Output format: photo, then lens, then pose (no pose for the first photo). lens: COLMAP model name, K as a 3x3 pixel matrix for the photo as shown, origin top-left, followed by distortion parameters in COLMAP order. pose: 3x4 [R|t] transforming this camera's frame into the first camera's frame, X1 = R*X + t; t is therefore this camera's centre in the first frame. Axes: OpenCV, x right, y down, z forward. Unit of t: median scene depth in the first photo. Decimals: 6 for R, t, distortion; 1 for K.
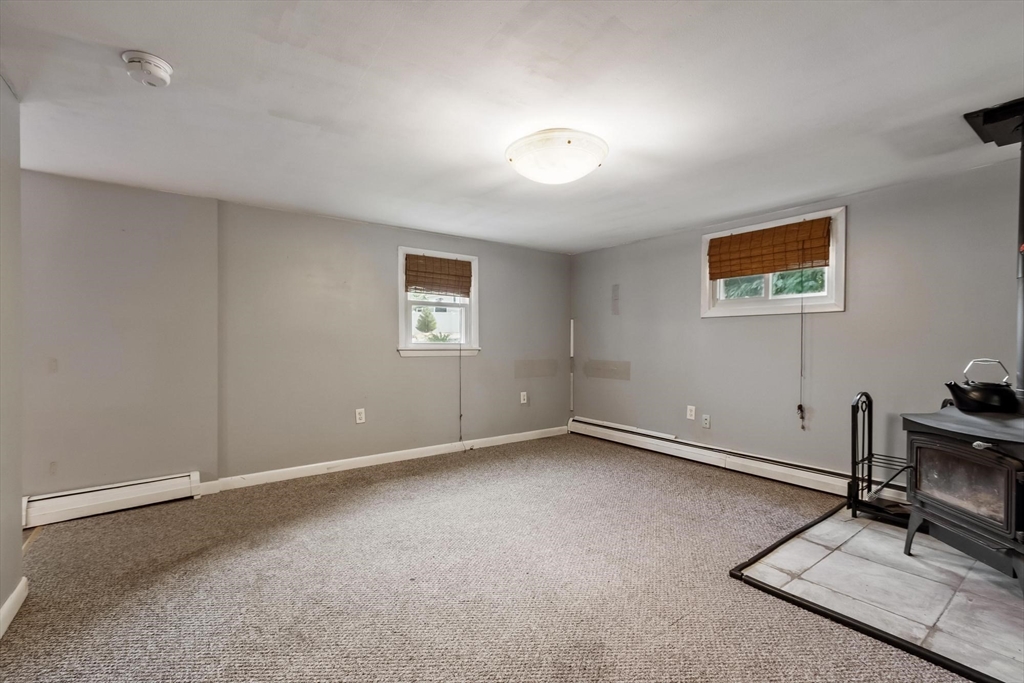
lens RADIAL K [[451.9, 0, 503.3], [0, 451.9, 346.2], [0, 0, 1]] dist [-0.001481, -0.000042]
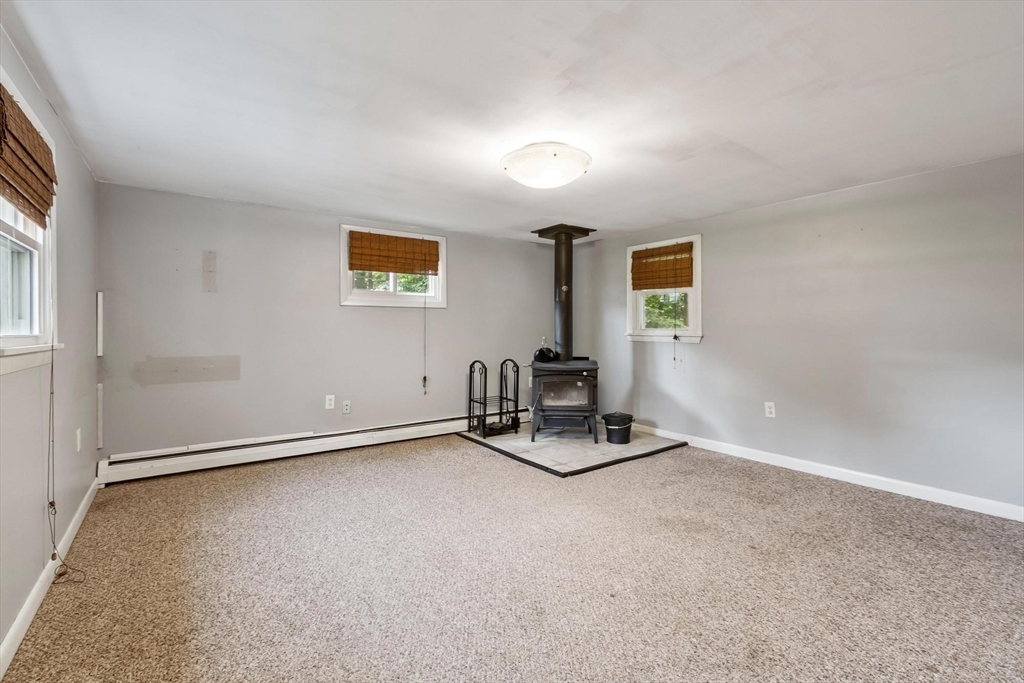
lens RADIAL K [[453.4, 0, 512.9], [0, 453.4, 323.6], [0, 0, 1]] dist [-0.000503, 0.000101]
pose [[-0.002065, 0.009294, 0.999955, -0.683852], [0.011906, 0.999886, -0.009269, -0.010019], [-0.999927, 0.011886, -0.002175, 0.739226]]
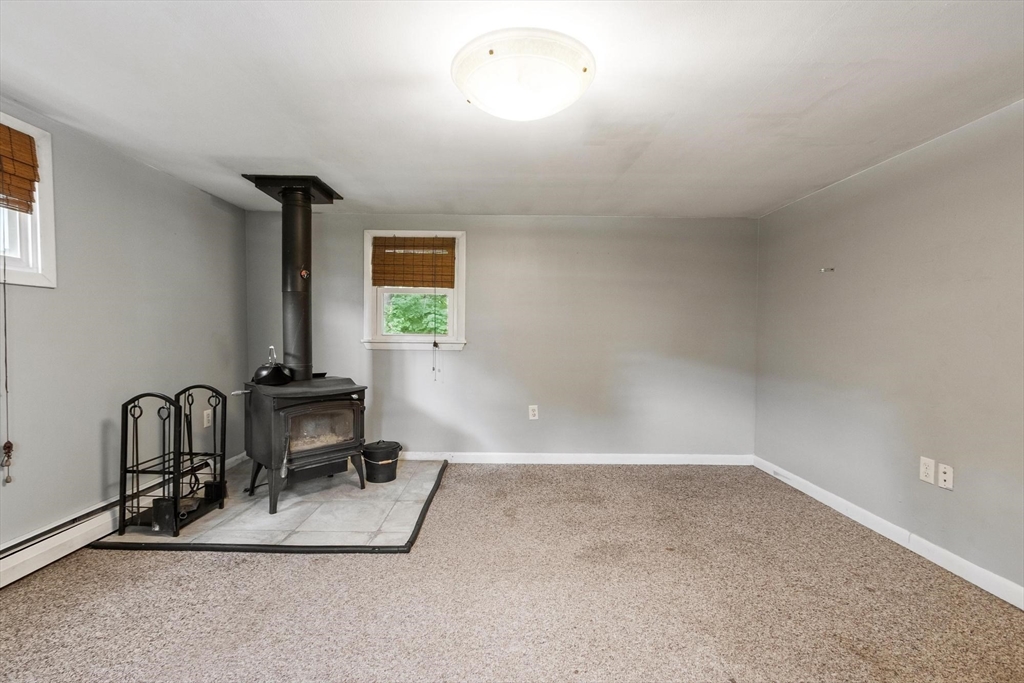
lens RADIAL K [[451.9, 0, 503.3], [0, 451.9, 346.2], [0, 0, 1]] dist [-0.001481, -0.000042]
pose [[-0.811809, -0.024650, 0.583402, -0.188305], [-0.002919, 0.999267, 0.038160, -0.016291], [-0.583916, 0.029276, -0.811286, 1.091531]]
